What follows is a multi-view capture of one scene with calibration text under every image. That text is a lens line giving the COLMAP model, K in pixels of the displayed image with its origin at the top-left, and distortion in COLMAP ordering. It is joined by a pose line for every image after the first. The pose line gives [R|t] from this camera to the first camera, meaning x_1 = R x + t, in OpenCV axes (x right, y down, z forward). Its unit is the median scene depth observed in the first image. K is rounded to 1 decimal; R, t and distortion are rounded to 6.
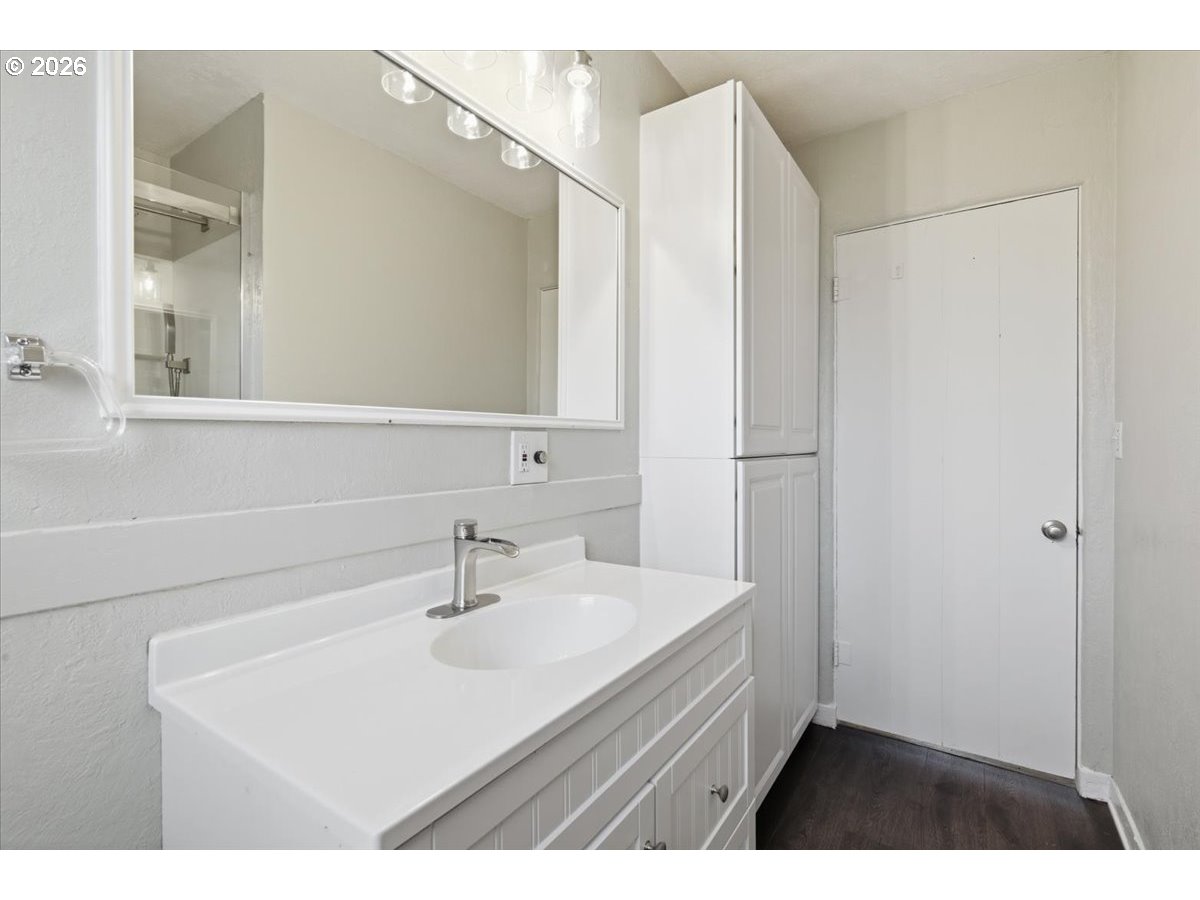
lens RADIAL K [[552.1, 0, 598.0], [0, 552.1, 448.2], [0, 0, 1]] dist [-0.003440, 0.000158]
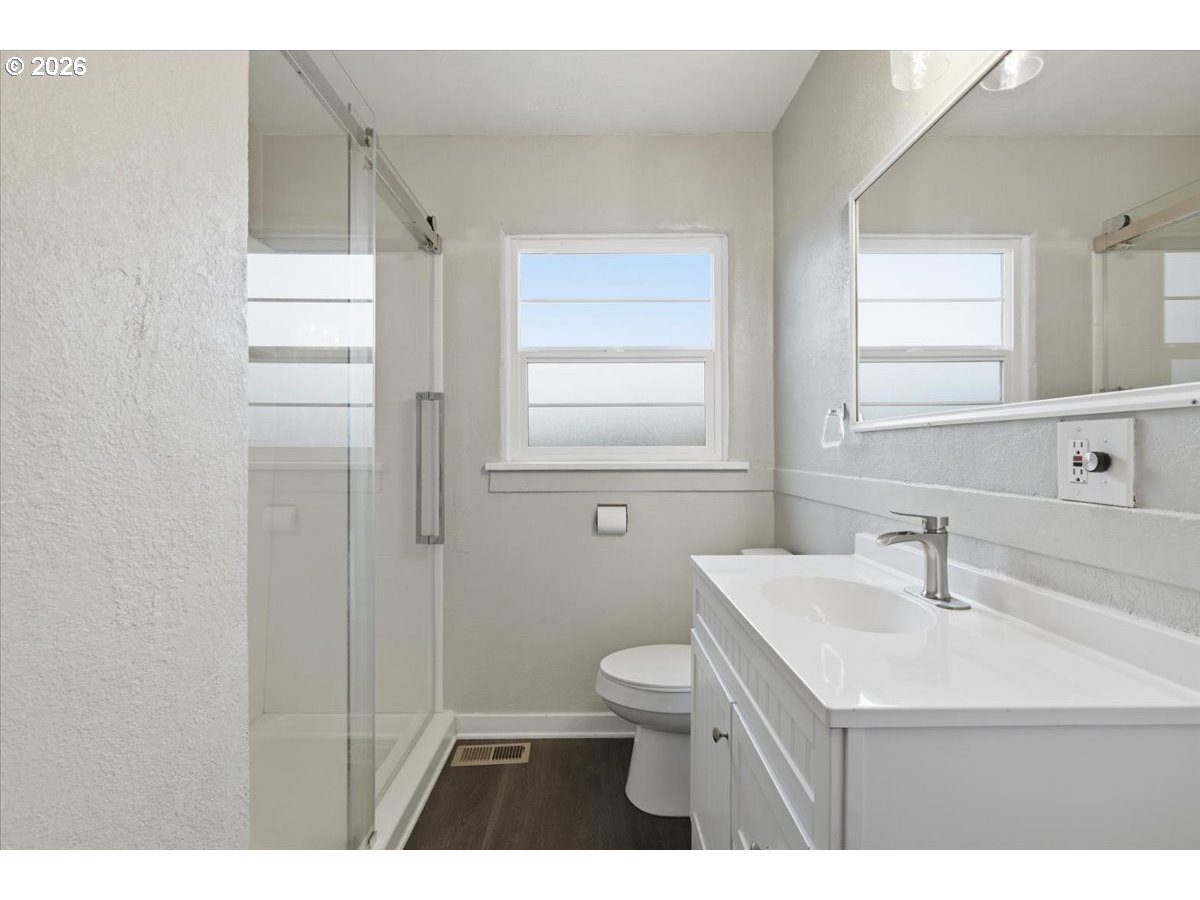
lens RADIAL K [[552.1, 0, 598.0], [0, 552.1, 448.2], [0, 0, 1]] dist [-0.003440, 0.000158]
pose [[-0.821192, 0.006170, -0.570619, 0.704303], [0.001178, 0.999958, 0.009116, -0.005068], [0.570651, 0.006814, -0.821164, 1.210947]]
